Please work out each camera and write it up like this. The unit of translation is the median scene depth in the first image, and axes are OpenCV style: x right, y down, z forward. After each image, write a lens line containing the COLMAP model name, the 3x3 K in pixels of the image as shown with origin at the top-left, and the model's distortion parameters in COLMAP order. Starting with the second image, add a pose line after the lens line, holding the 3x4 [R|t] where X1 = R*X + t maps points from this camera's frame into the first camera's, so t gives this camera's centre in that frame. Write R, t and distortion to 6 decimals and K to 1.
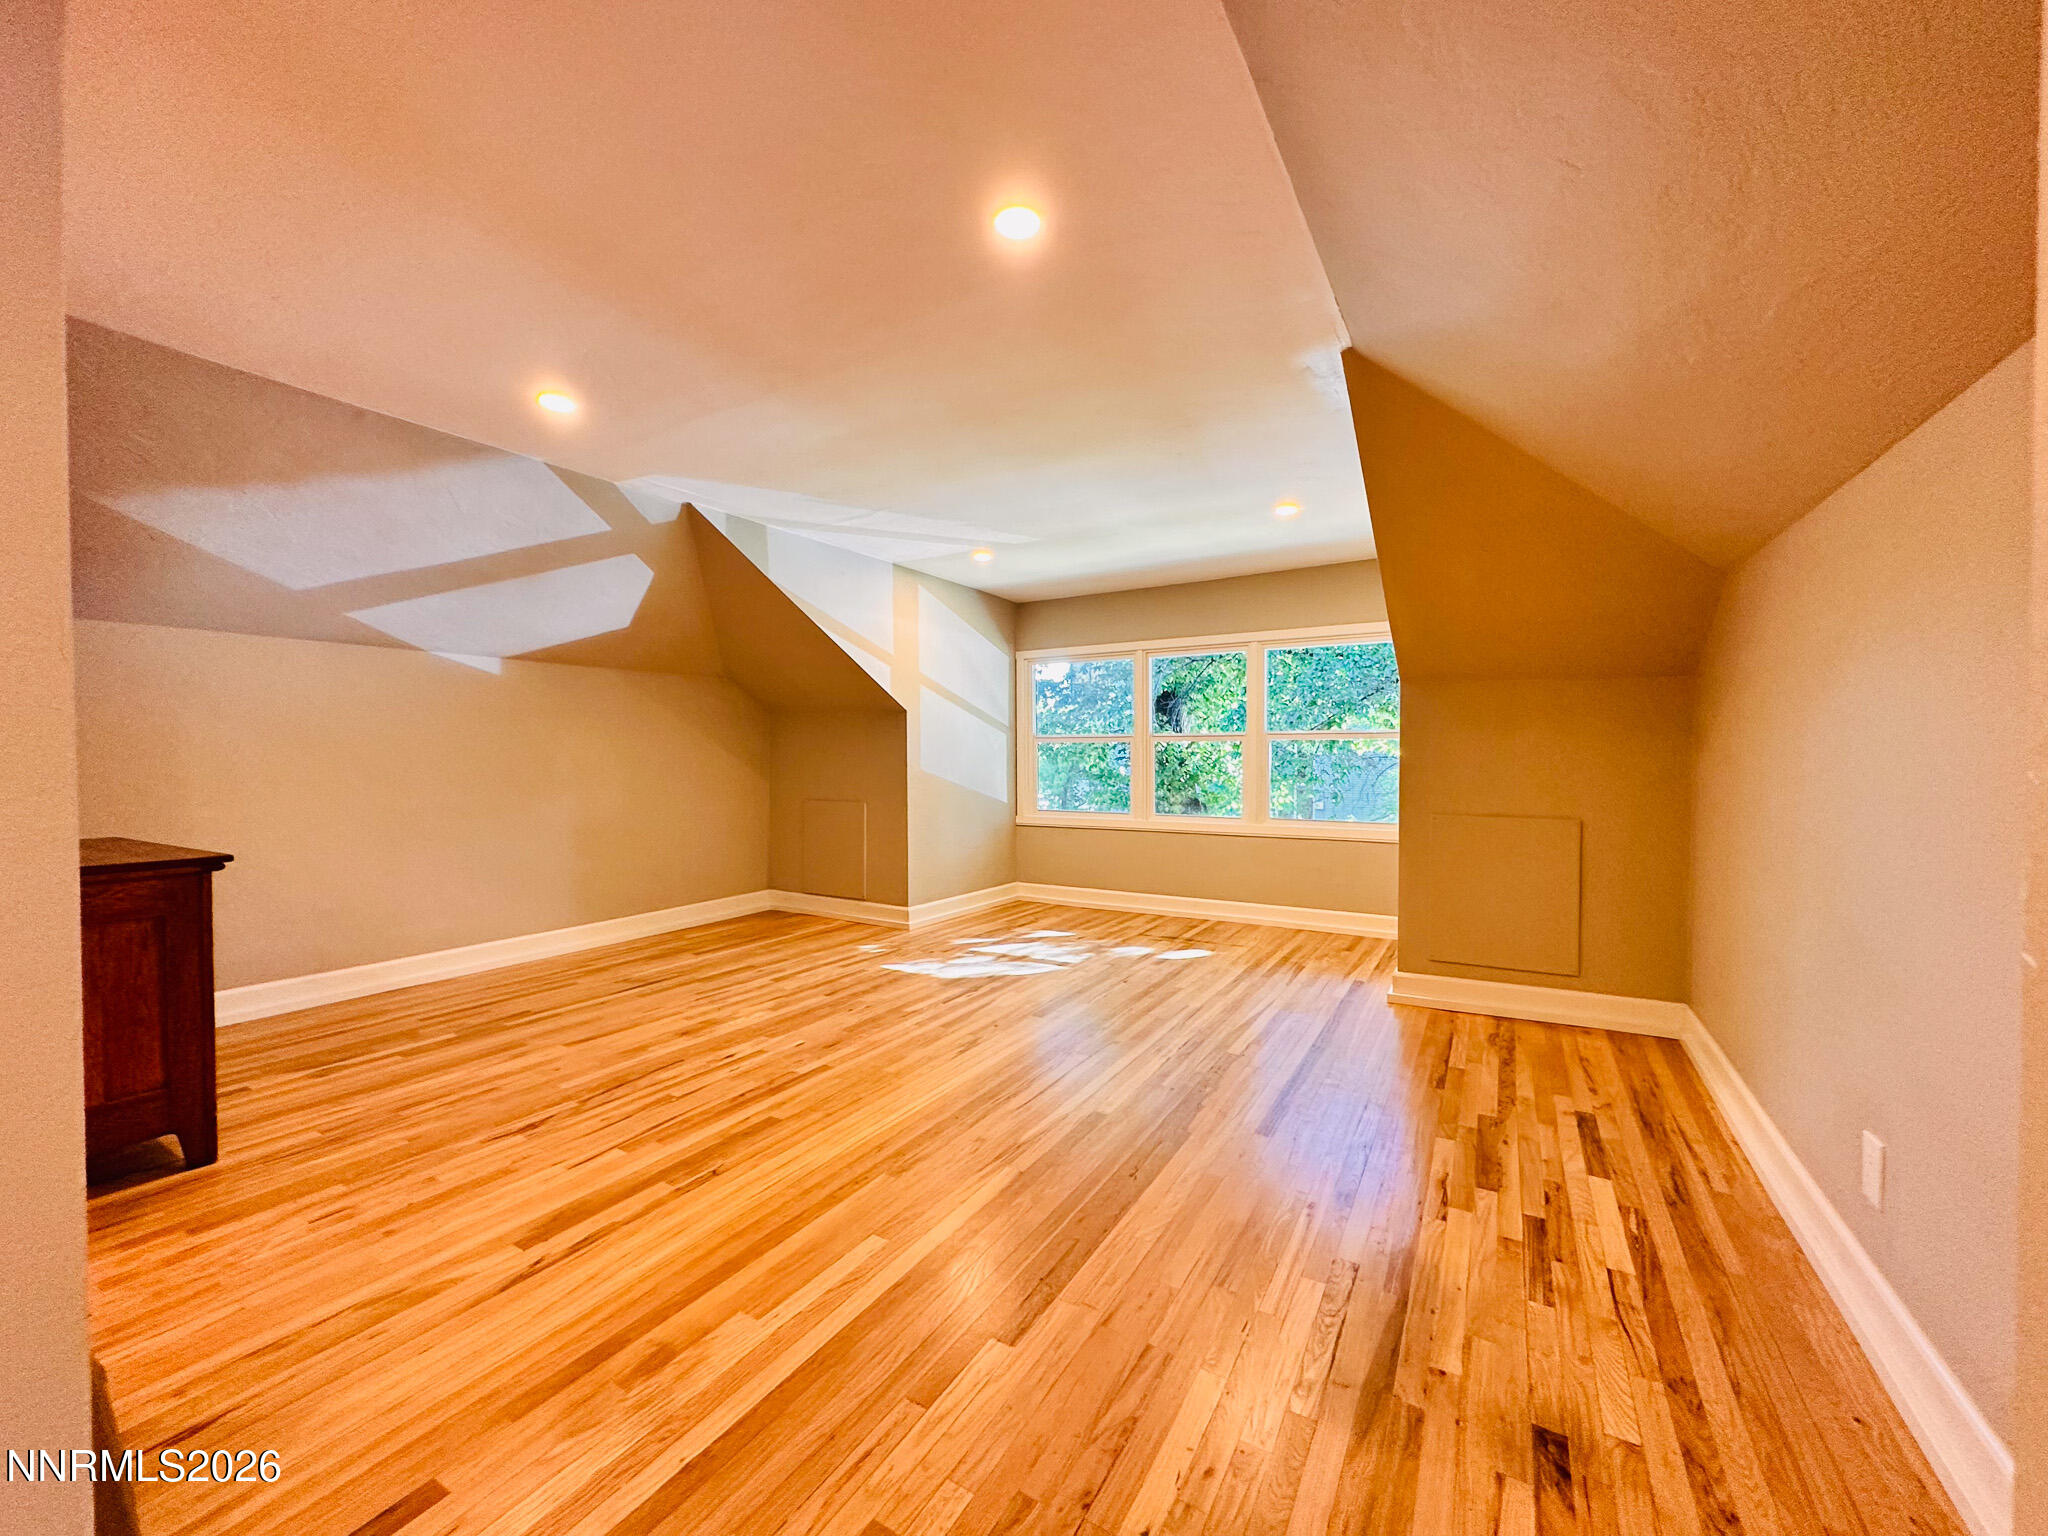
lens RADIAL K [[830.3, 0, 1034.0], [0, 830.3, 771.3], [0, 0, 1]] dist [-0.001672, 0.000417]
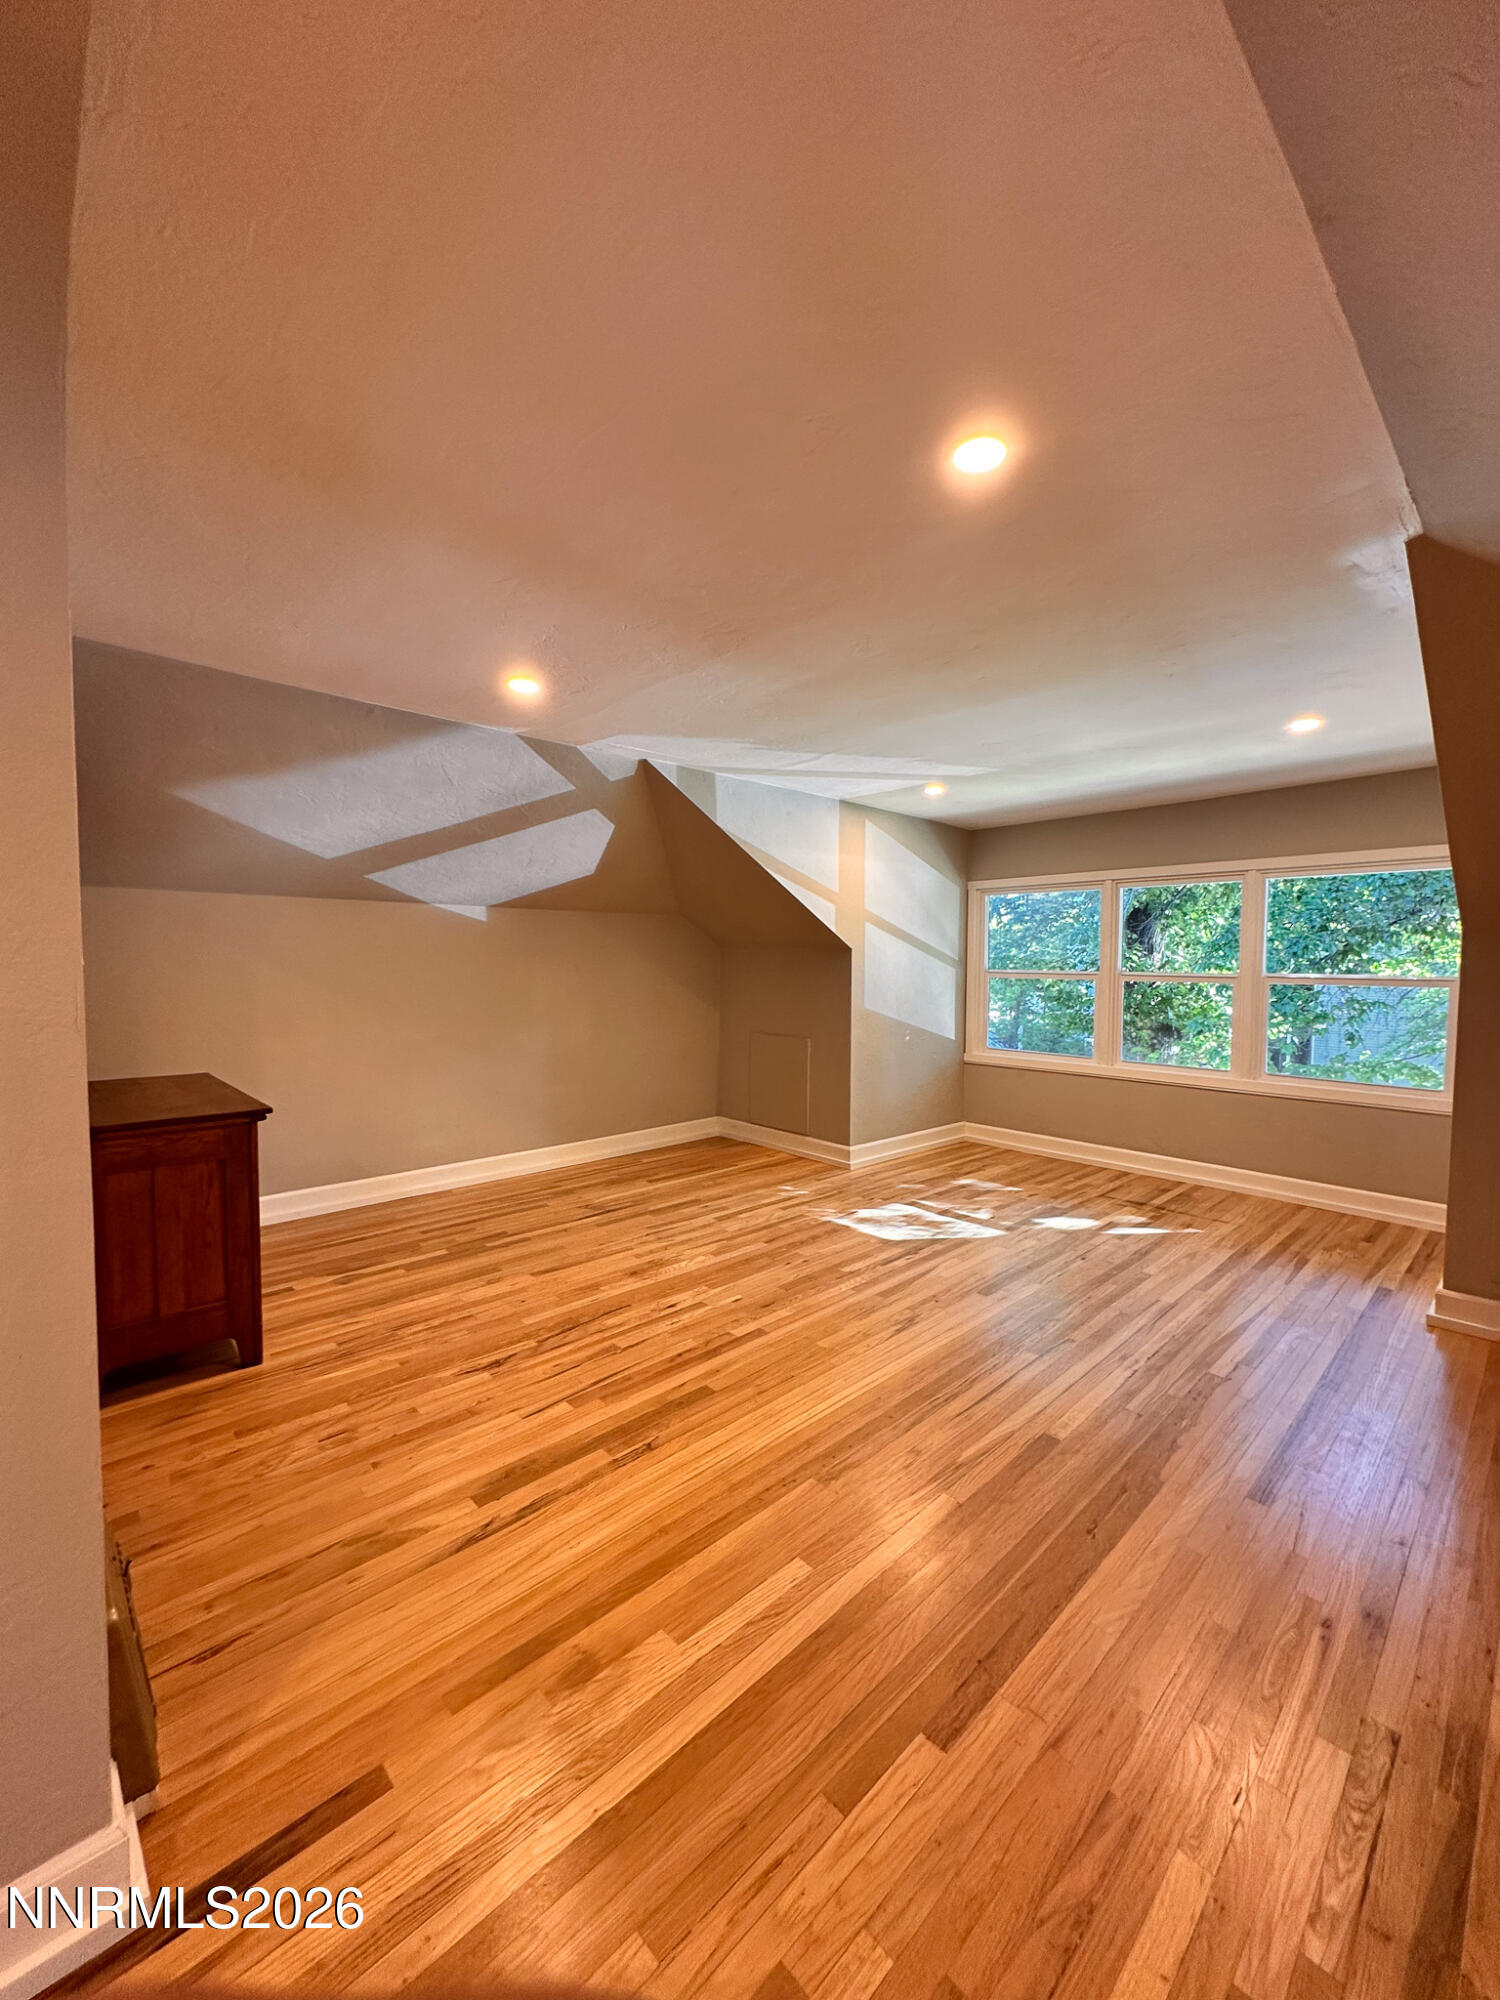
lens RADIAL K [[810.8, 0, 749.0], [0, 810.8, 999.3], [0, 0, 1]] dist [-0.001672, 0.000417]
pose [[0.960242, 0.022056, -0.278297, -0.001398], [-0.013666, 0.999393, 0.032053, -0.077001], [0.278835, -0.026976, 0.959960, 0.072086]]
